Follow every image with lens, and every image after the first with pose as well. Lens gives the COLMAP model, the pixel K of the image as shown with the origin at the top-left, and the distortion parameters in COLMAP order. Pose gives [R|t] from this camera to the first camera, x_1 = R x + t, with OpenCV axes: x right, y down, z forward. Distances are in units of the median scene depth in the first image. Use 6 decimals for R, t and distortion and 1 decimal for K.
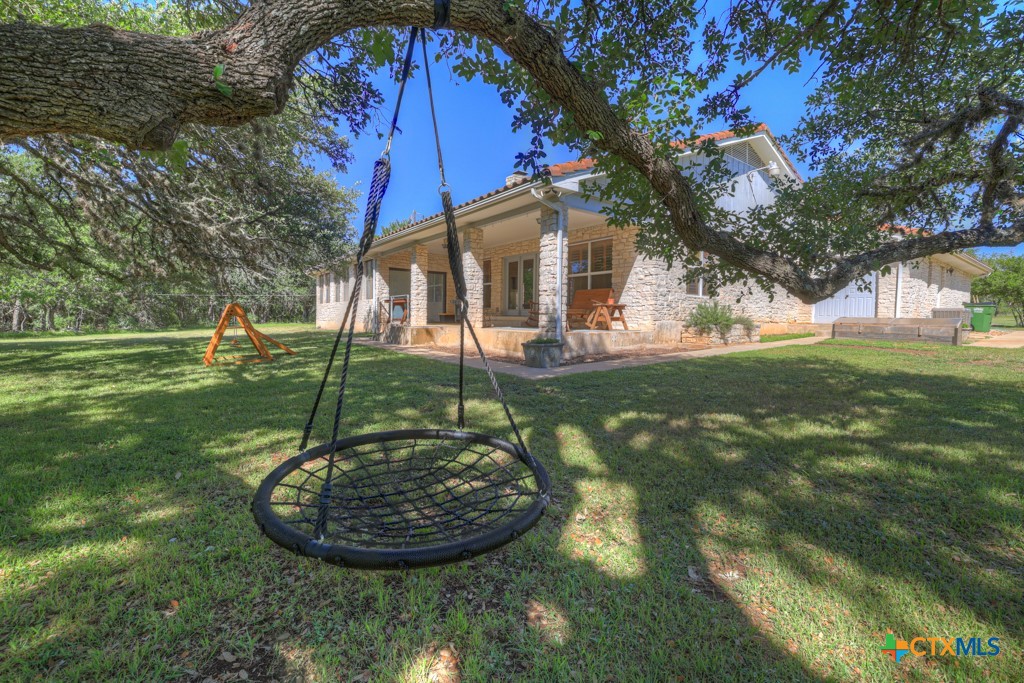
lens RADIAL K [[437.9, 0, 503.0], [0, 437.9, 334.3], [0, 0, 1]] dist [-0.044994, 0.024622]
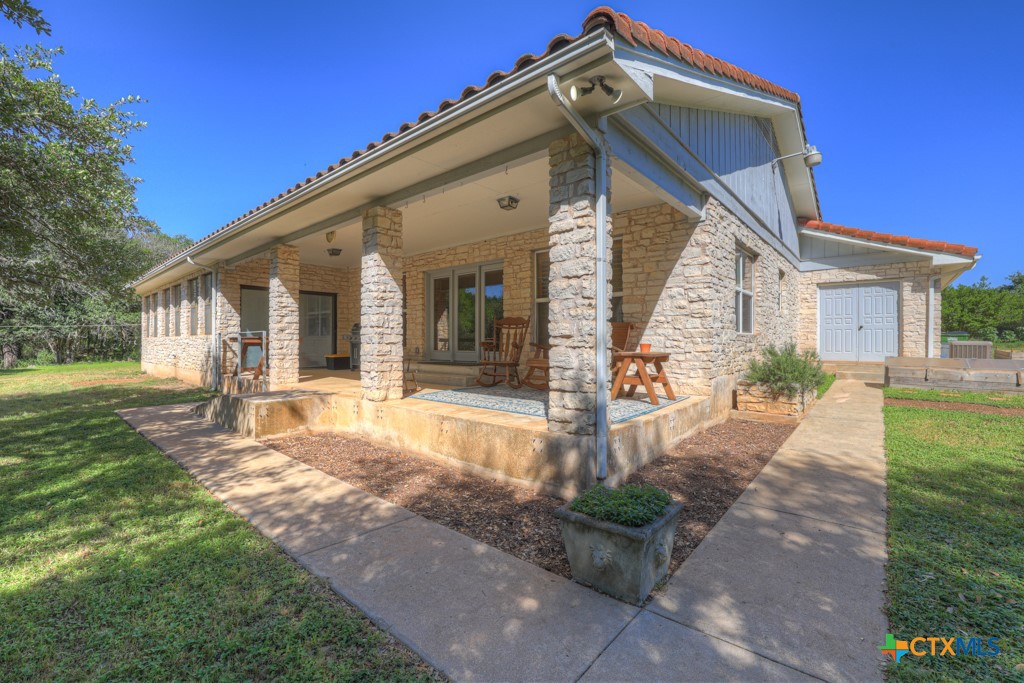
lens RADIAL K [[433.6, 0, 505.4], [0, 433.6, 343.0], [0, 0, 1]] dist [-0.053705, 0.023320]
pose [[0.973650, -0.014870, 0.227561, -0.068859], [0.021928, 0.999353, -0.028519, -0.100128], [-0.226990, 0.032757, 0.973346, 0.731658]]
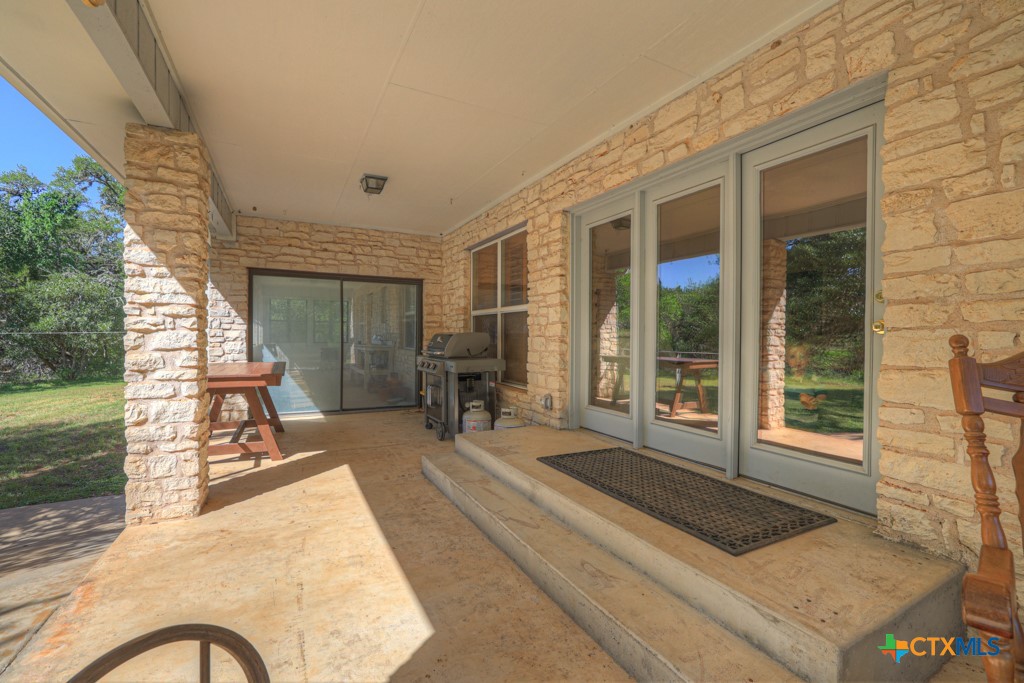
lens RADIAL K [[433.6, 0, 505.4], [0, 433.6, 343.0], [0, 0, 1]] dist [-0.053705, 0.023320]
pose [[0.989350, -0.006179, -0.145426, -0.000037], [0.002814, 0.999724, -0.023337, -0.189939], [0.145530, 0.022680, 0.989094, 1.577910]]
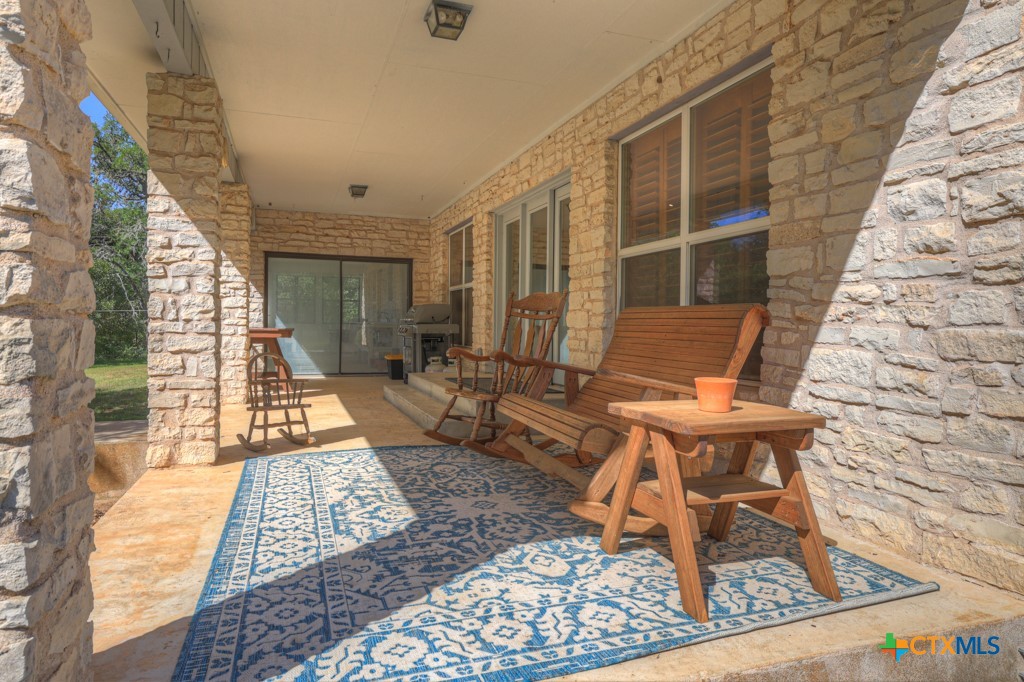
lens RADIAL K [[622.3, 0, 505.5], [0, 622.3, 337.6], [0, 0, 1]] dist [0.002751, 0.002734]
pose [[0.958608, 0.001697, -0.284725, 0.341060], [-0.007651, 0.999775, -0.019801, -0.130243], [0.284627, 0.021160, 0.958405, 1.090242]]
